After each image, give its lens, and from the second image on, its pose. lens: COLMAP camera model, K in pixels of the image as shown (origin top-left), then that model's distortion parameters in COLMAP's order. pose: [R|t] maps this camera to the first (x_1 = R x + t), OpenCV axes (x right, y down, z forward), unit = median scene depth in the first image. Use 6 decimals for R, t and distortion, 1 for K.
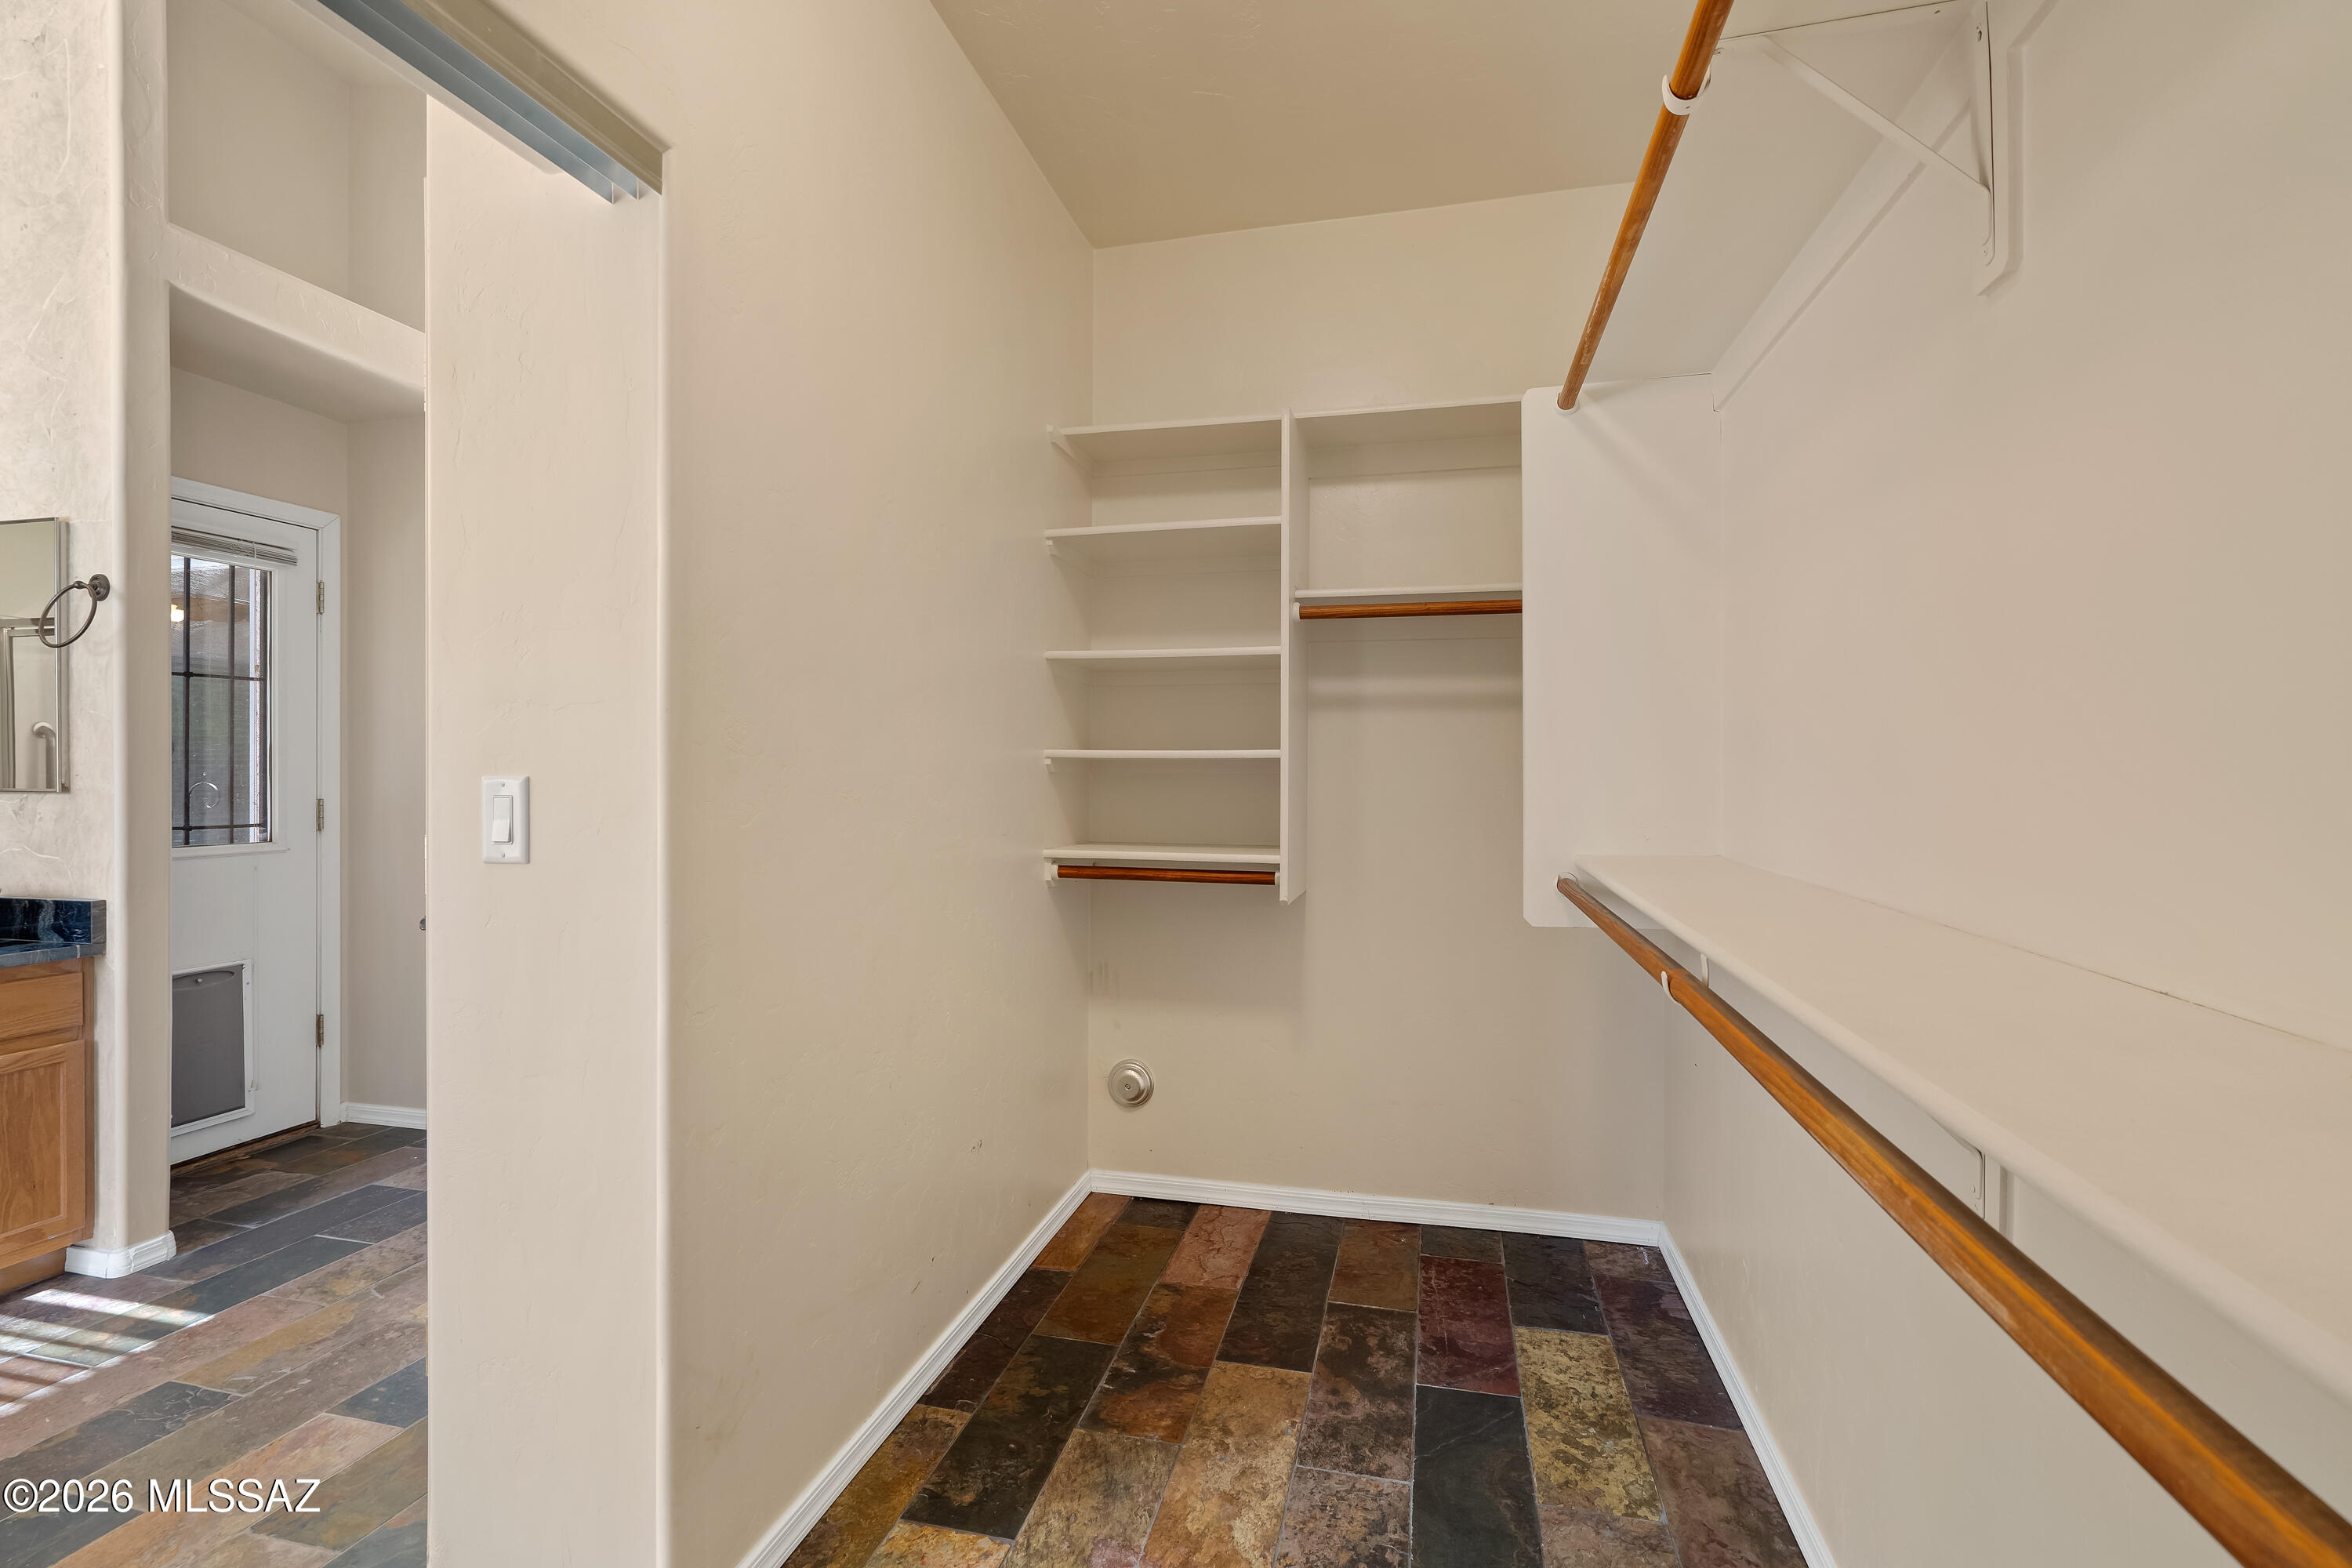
lens RADIAL K [[1084.0, 0, 1179.7], [0, 1084.0, 773.5], [0, 0, 1]] dist [-0.003437, 0.001451]
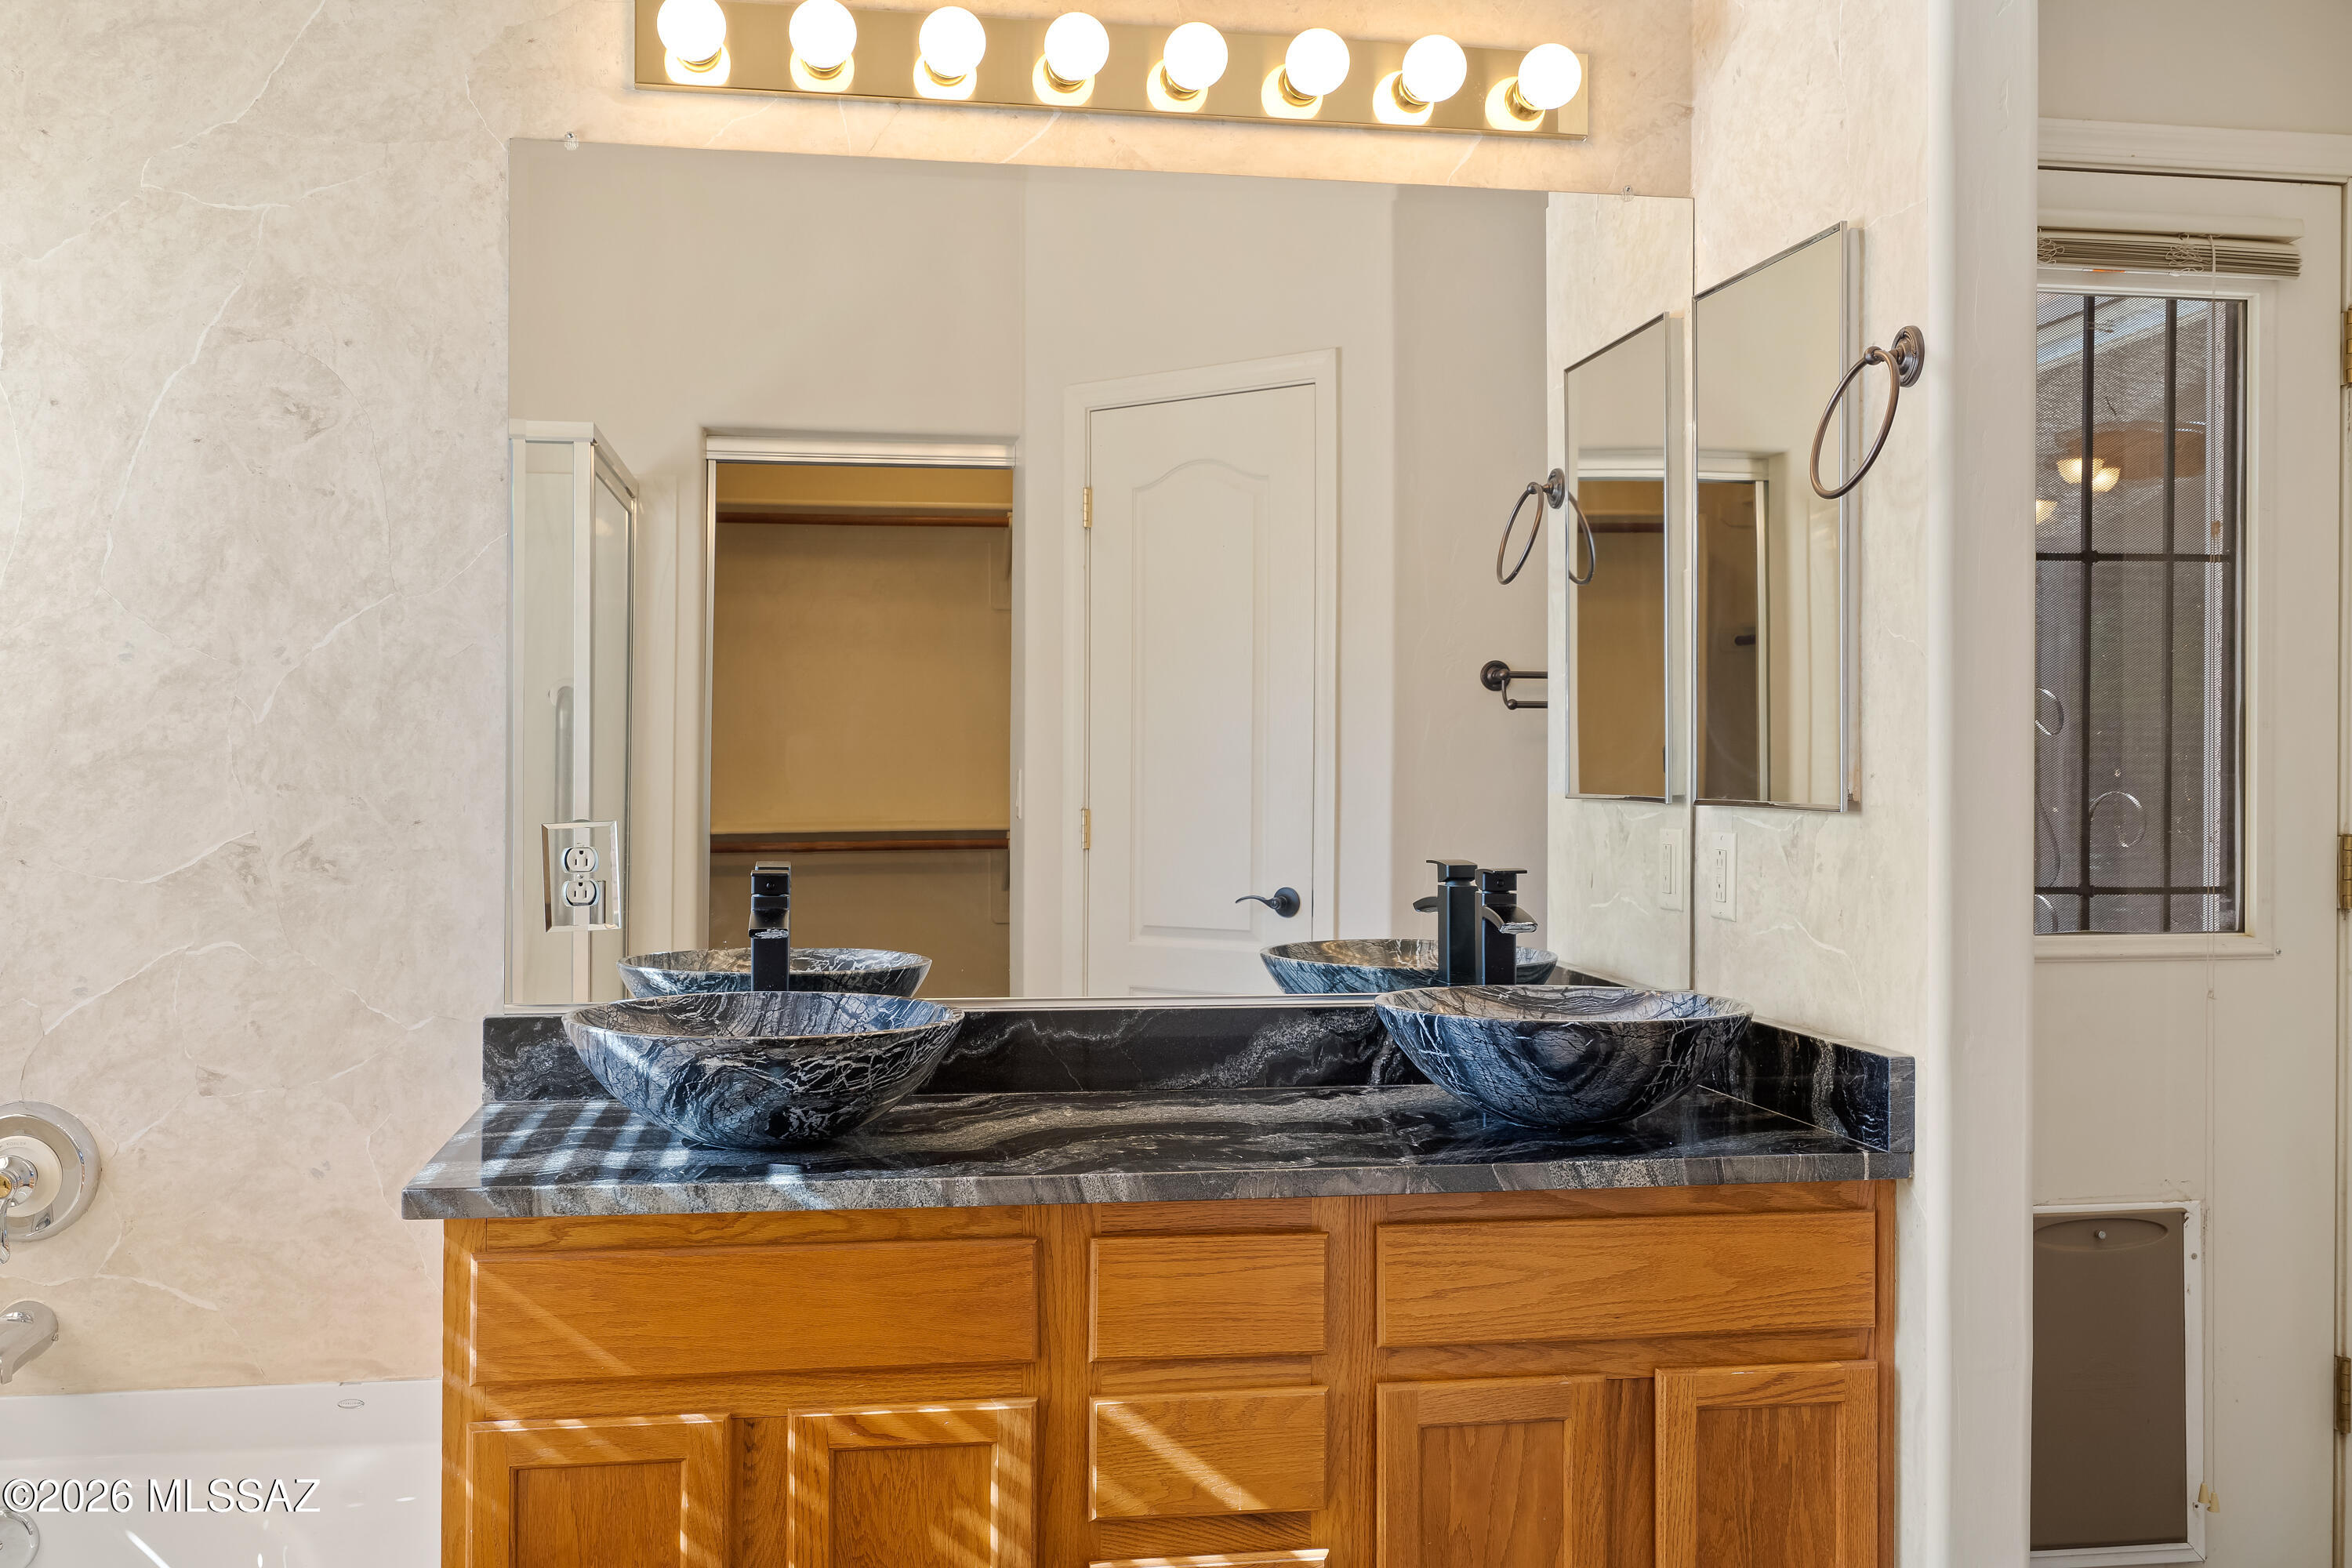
lens RADIAL K [[2104.5, 0, 1171.4], [0, 2104.5, 773.5], [0, 0, 1]] dist [0.001761, -0.002242]
pose [[0.383189, 0.004081, -0.923661, -0.308031], [-0.003331, 0.999990, 0.003036, -0.000993], [0.923664, 0.001914, 0.383199, 0.382347]]
